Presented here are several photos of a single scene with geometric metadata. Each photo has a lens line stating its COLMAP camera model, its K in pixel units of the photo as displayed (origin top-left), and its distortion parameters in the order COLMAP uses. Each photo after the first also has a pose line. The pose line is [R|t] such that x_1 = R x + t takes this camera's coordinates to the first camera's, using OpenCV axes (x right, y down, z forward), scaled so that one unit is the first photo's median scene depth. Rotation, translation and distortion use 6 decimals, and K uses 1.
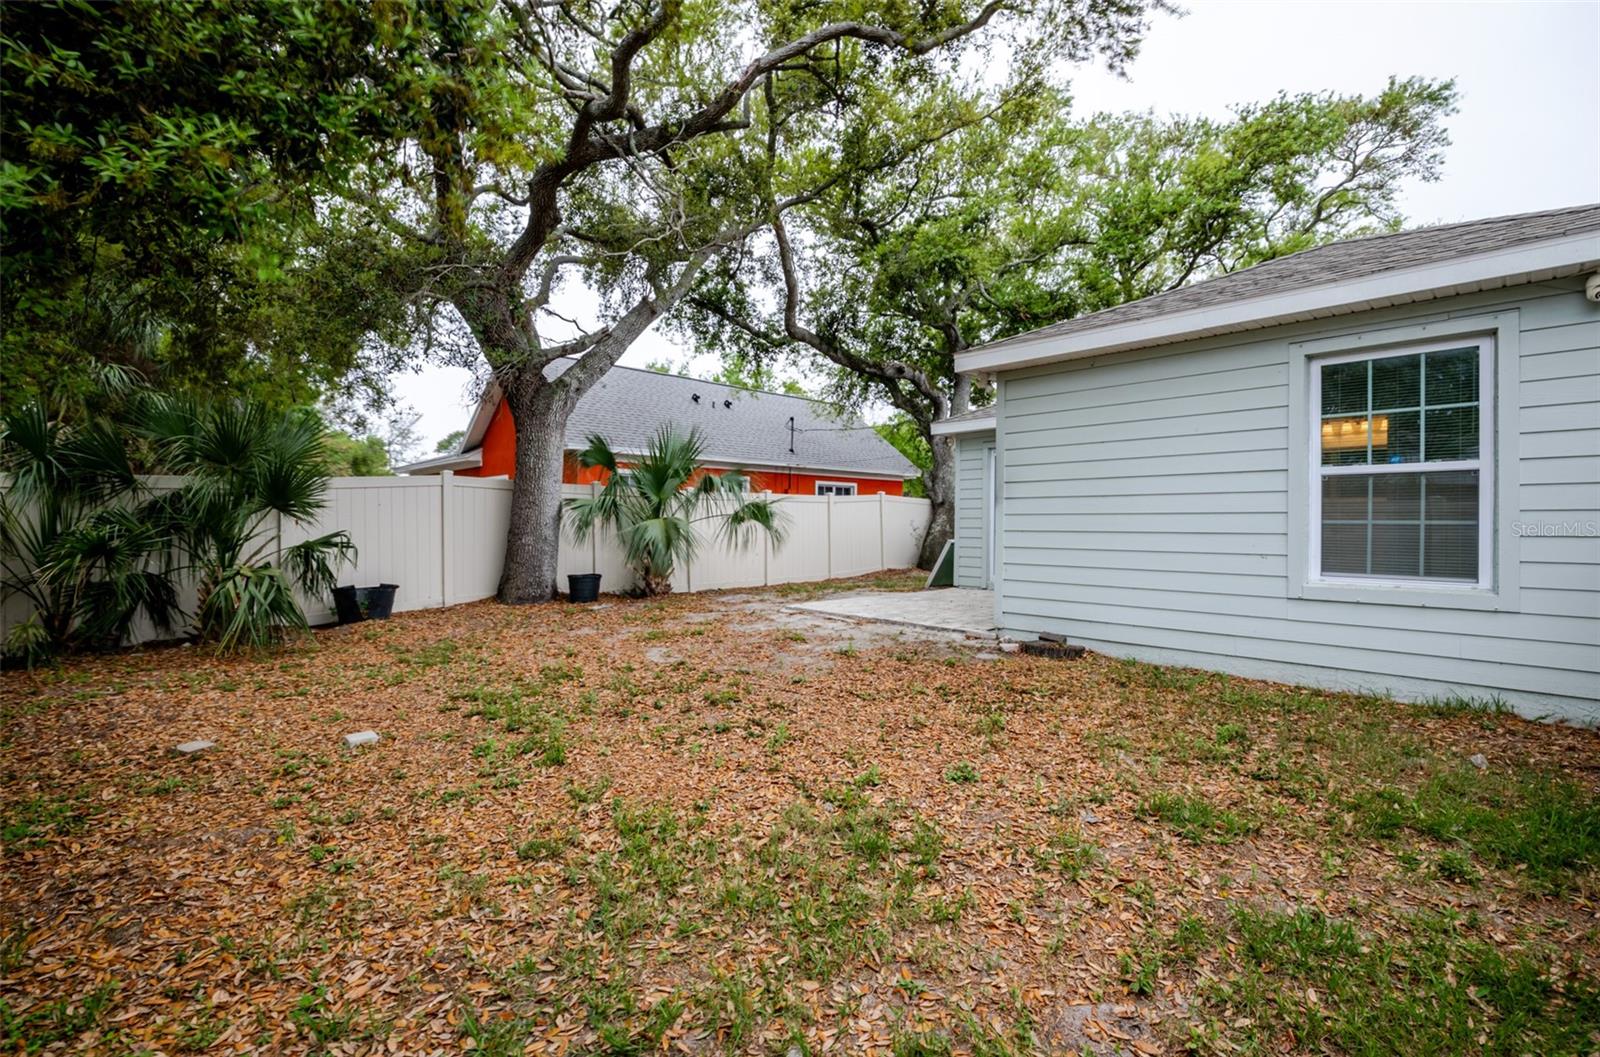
lens RADIAL K [[710.8, 0, 800.3], [0, 710.8, 513.0], [0, 0, 1]] dist [-0.001793, 0.000538]
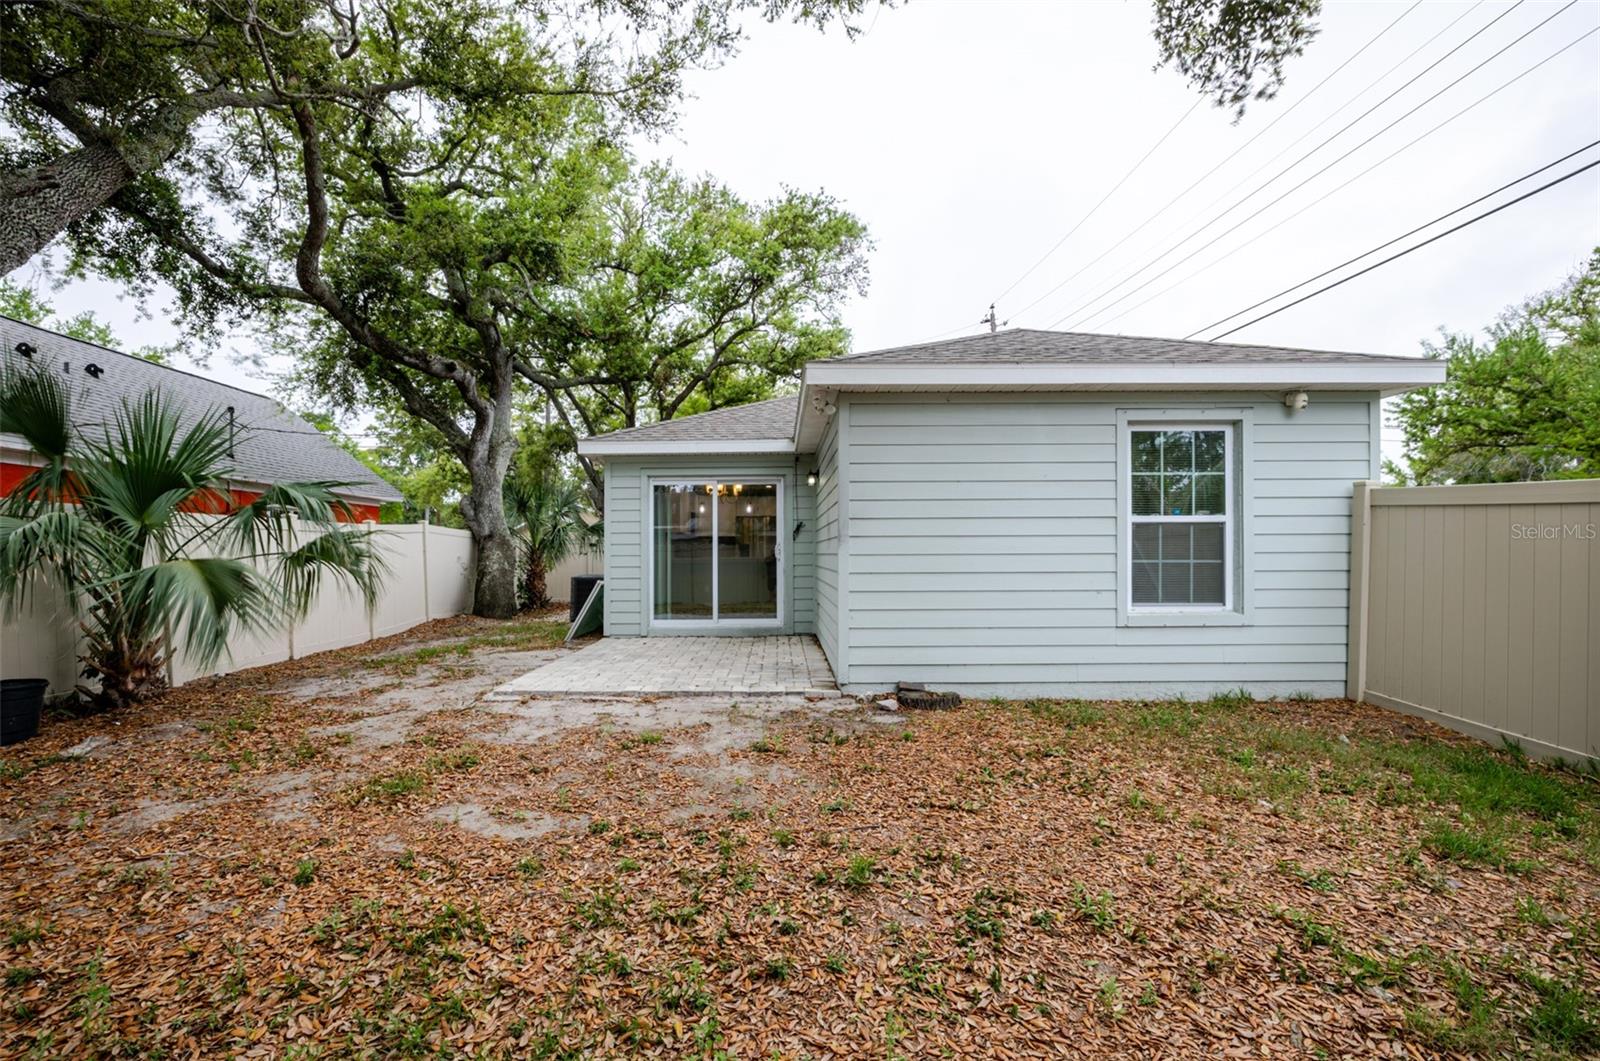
lens RADIAL K [[706.6, 0, 788.5], [0, 706.6, 553.1], [0, 0, 1]] dist [0.000813, 0.000505]
pose [[0.693419, -0.004390, 0.720521, -0.514661], [-0.003935, 0.999943, 0.009879, -0.010848], [-0.720523, -0.009686, 0.693363, 0.570726]]
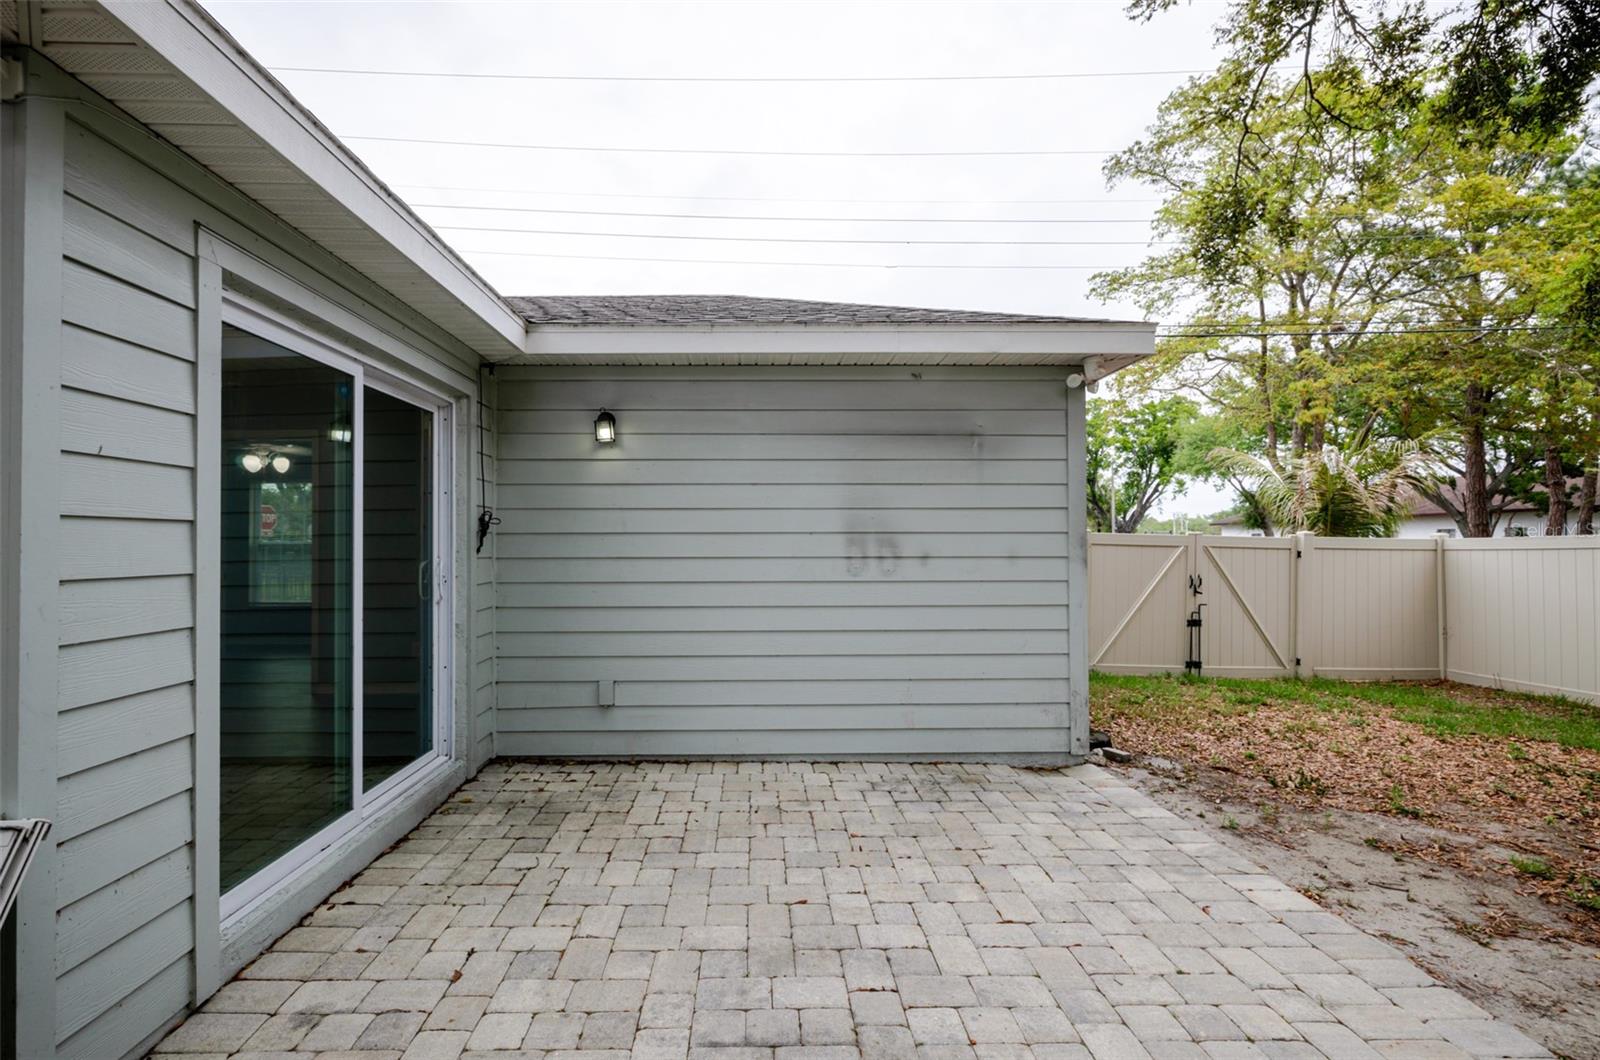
lens RADIAL K [[699.8, 0, 792.5], [0, 699.8, 514.1], [0, 0, 1]] dist [-0.001277, -0.000056]
pose [[-0.733424, 0.031065, 0.679061, 0.040715], [-0.008965, 0.998426, -0.055358, -0.029571], [-0.679712, -0.046688, -0.731991, 2.160935]]
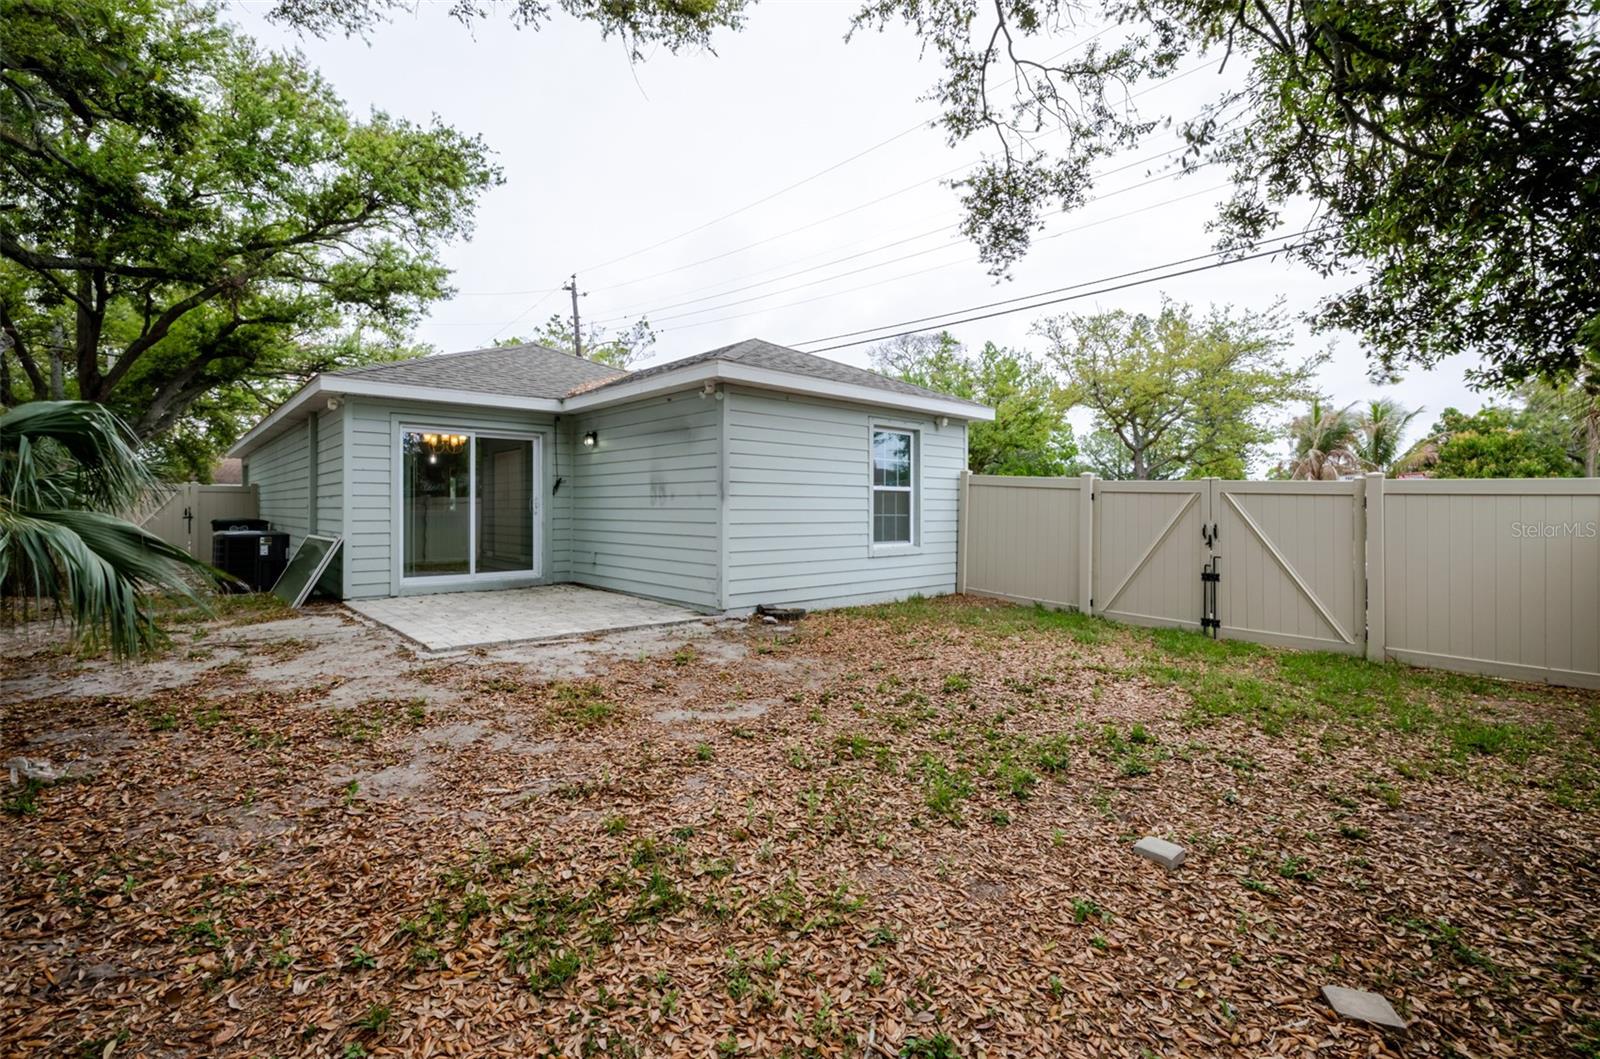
lens RADIAL K [[699.8, 0, 792.5], [0, 699.8, 513.6], [0, 0, 1]] dist [-0.001277, -0.000056]
pose [[0.038162, -0.008544, 0.999235, -1.077727], [-0.017873, 0.999798, 0.009232, -0.005167], [-0.999112, -0.018212, 0.038002, 1.104539]]
